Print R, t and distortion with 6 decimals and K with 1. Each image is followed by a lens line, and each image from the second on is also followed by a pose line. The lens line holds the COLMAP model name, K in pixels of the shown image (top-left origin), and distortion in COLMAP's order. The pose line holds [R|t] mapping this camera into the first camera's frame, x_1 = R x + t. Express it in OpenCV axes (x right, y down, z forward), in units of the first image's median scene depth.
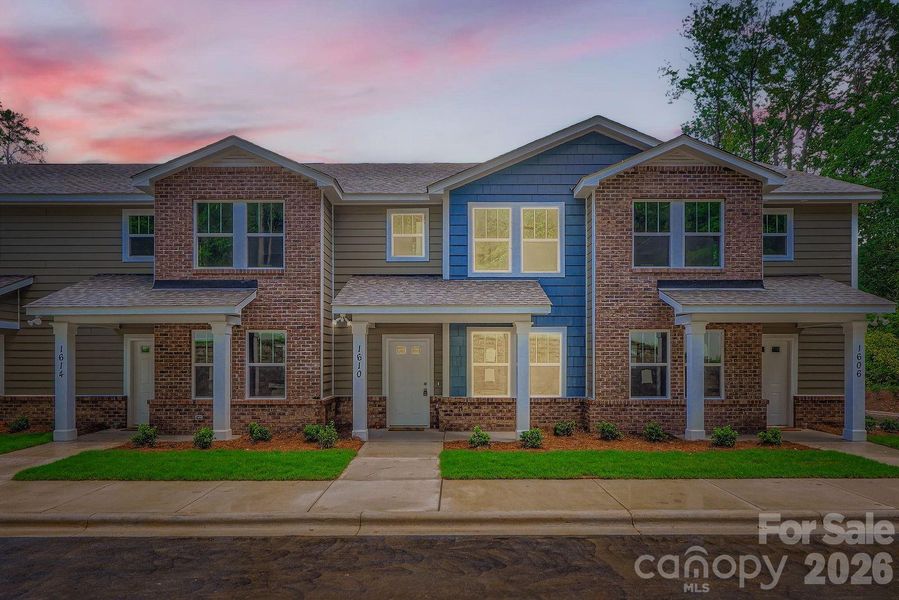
lens RADIAL K [[551.0, 0, 449.5], [0, 551.0, 300.0], [0, 0, 1]] dist [-0.039292, -0.000442]
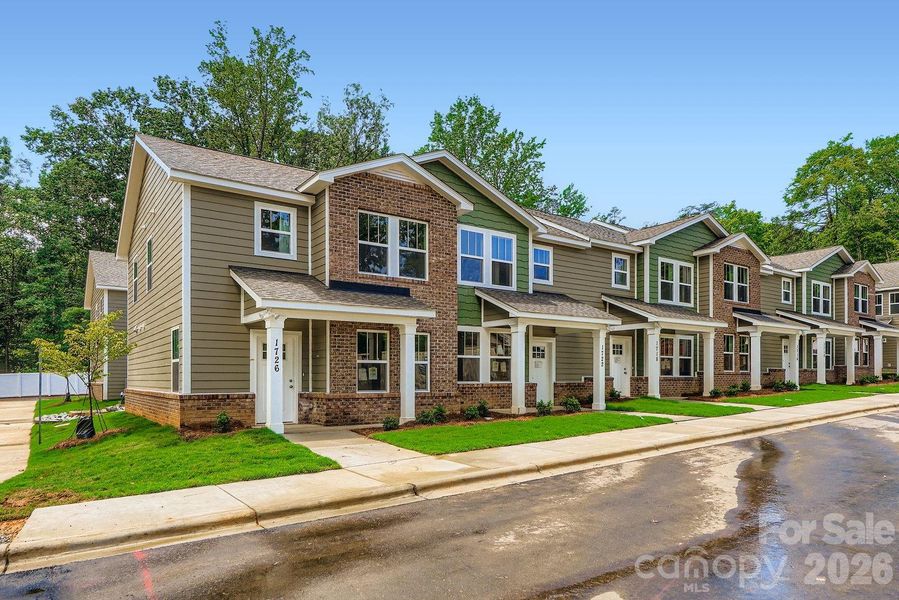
lens RADIAL K [[551.0, 0, 449.5], [0, 551.0, 300.0], [0, 0, 1]] dist [-0.039292, -0.000442]
pose [[0.804507, 0.060236, 0.590881, -0.895744], [-0.063000, 0.997886, -0.015951, 0.003017], [-0.590593, -0.024393, 0.806601, -0.001491]]
